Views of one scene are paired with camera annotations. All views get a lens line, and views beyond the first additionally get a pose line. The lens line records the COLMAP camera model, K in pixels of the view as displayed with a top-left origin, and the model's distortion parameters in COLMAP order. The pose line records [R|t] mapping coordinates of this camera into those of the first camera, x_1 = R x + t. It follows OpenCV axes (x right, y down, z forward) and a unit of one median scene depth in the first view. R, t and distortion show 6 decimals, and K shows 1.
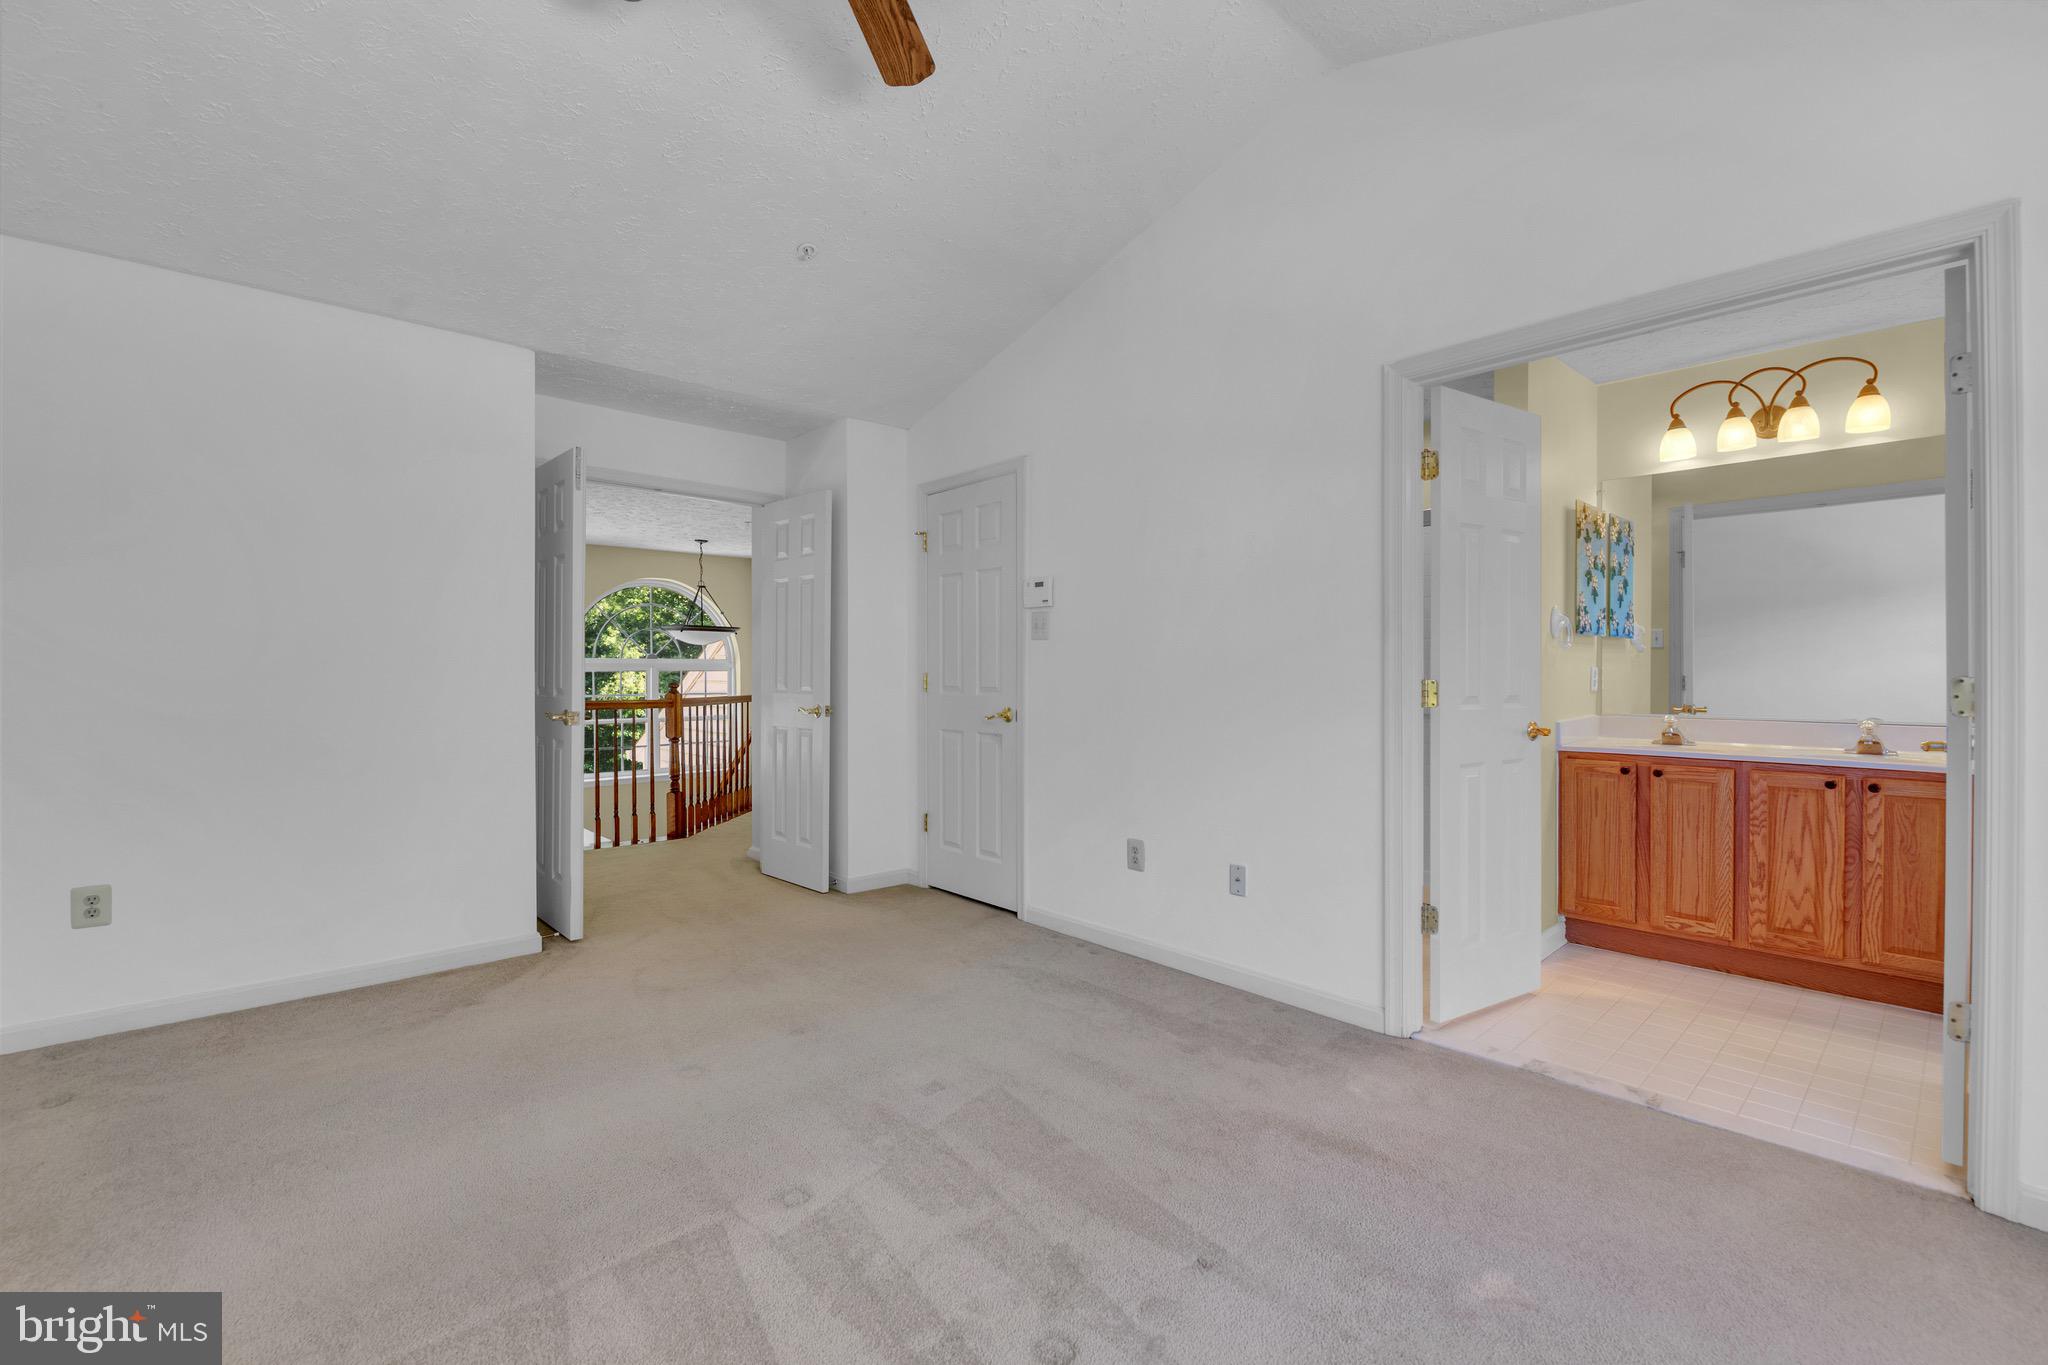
lens RADIAL K [[886.9, 0, 1029.4], [0, 886.9, 677.7], [0, 0, 1]] dist [-0.011635, -0.000589]
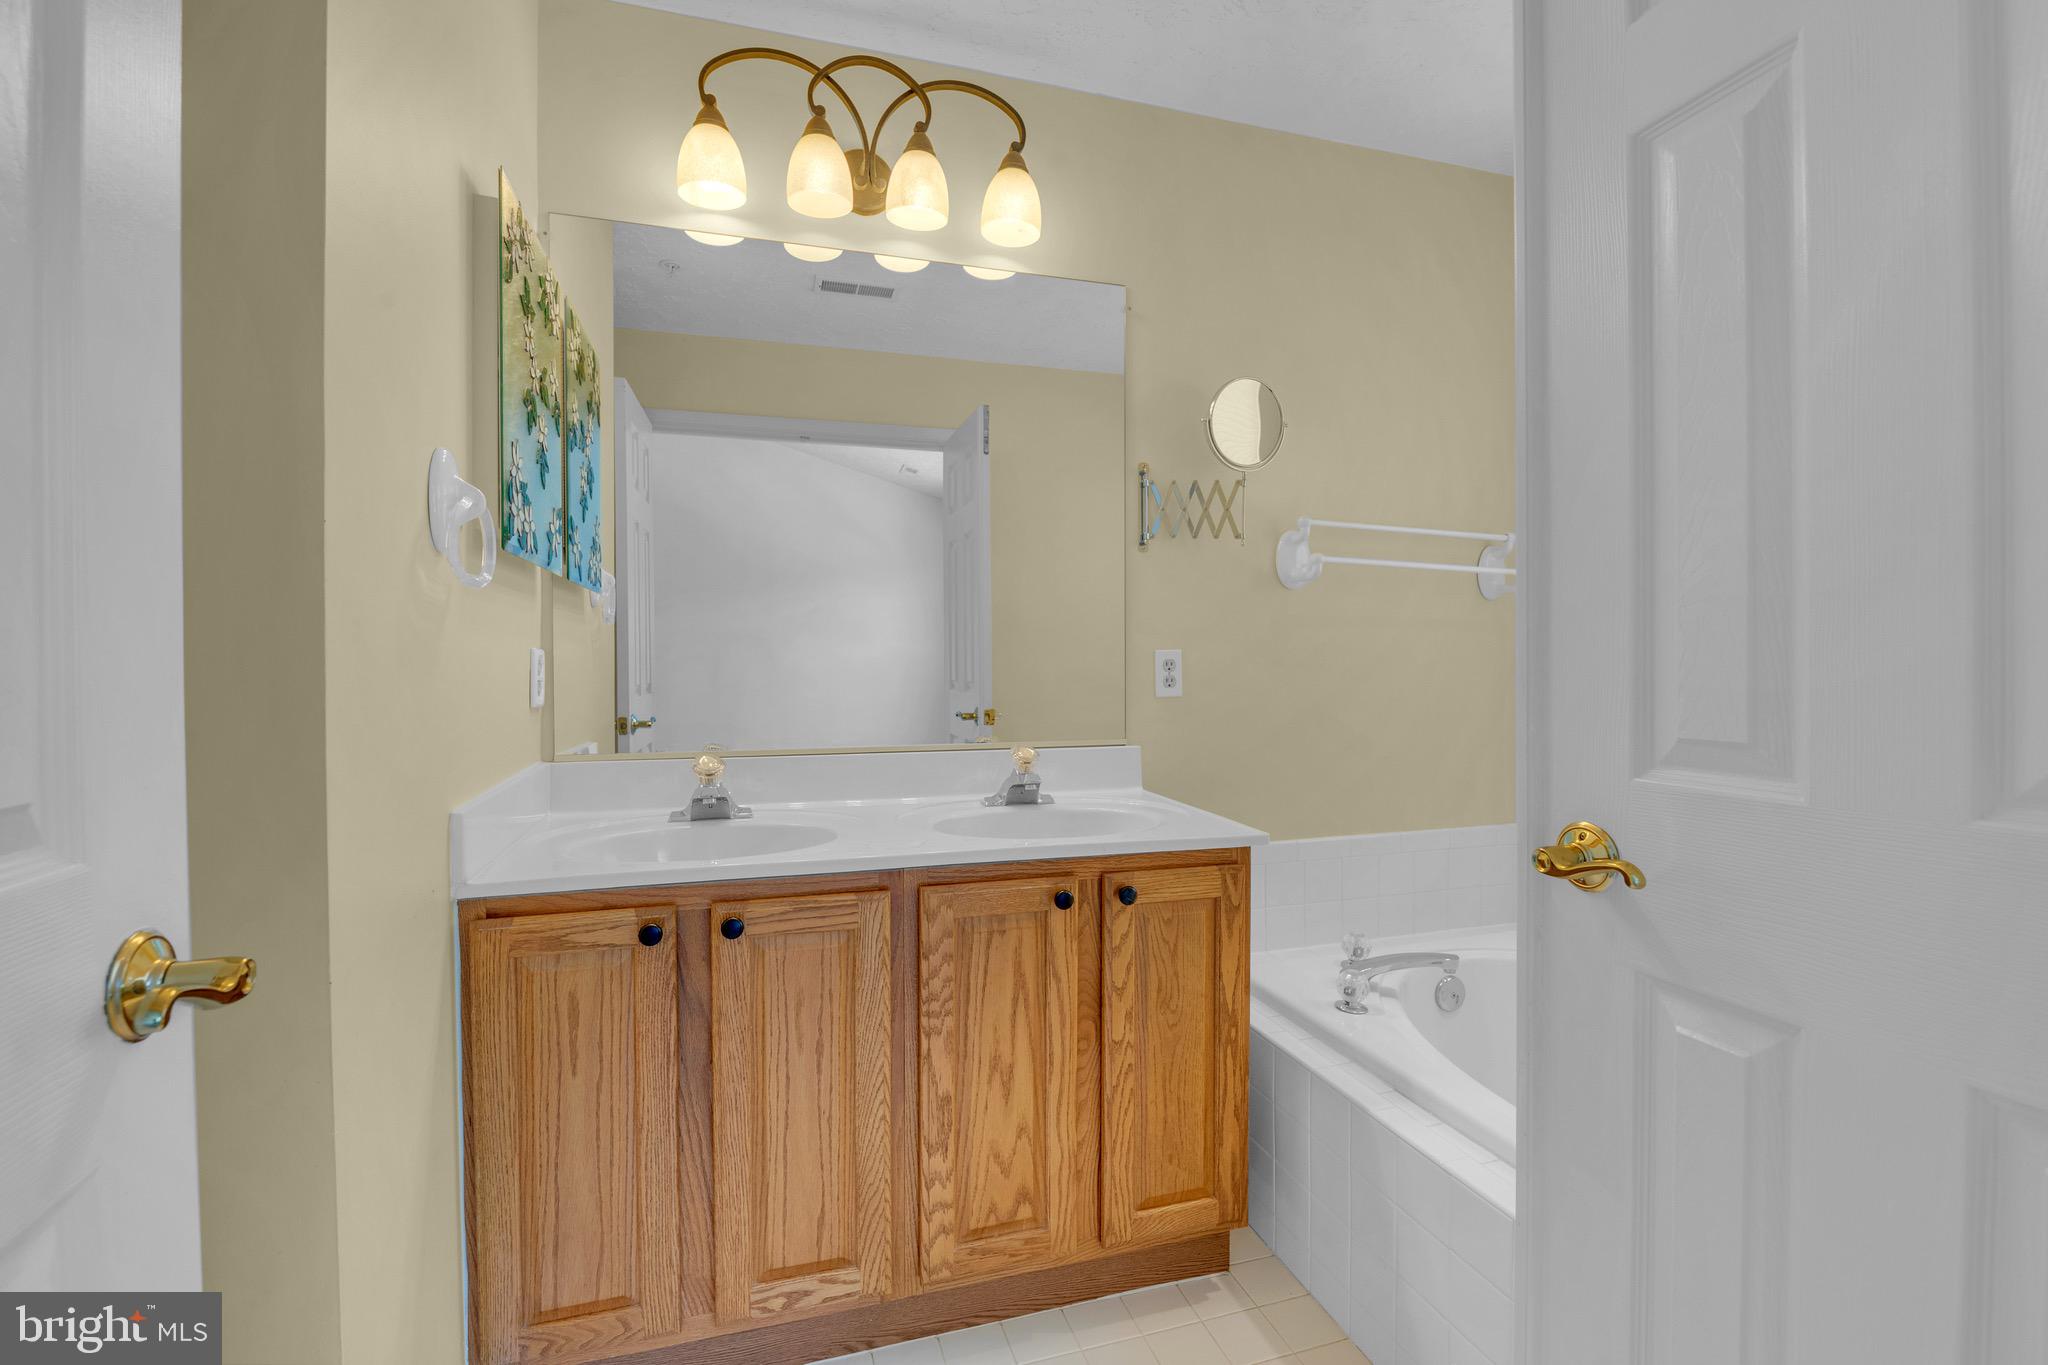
lens RADIAL K [[886.9, 0, 1030.0], [0, 886.9, 674.2], [0, 0, 1]] dist [-0.011635, -0.000589]
pose [[0.425917, -0.013610, 0.904660, 0.442962], [0.009775, 0.999898, 0.010441, -0.002534], [-0.904709, 0.004396, 0.426006, 0.749872]]
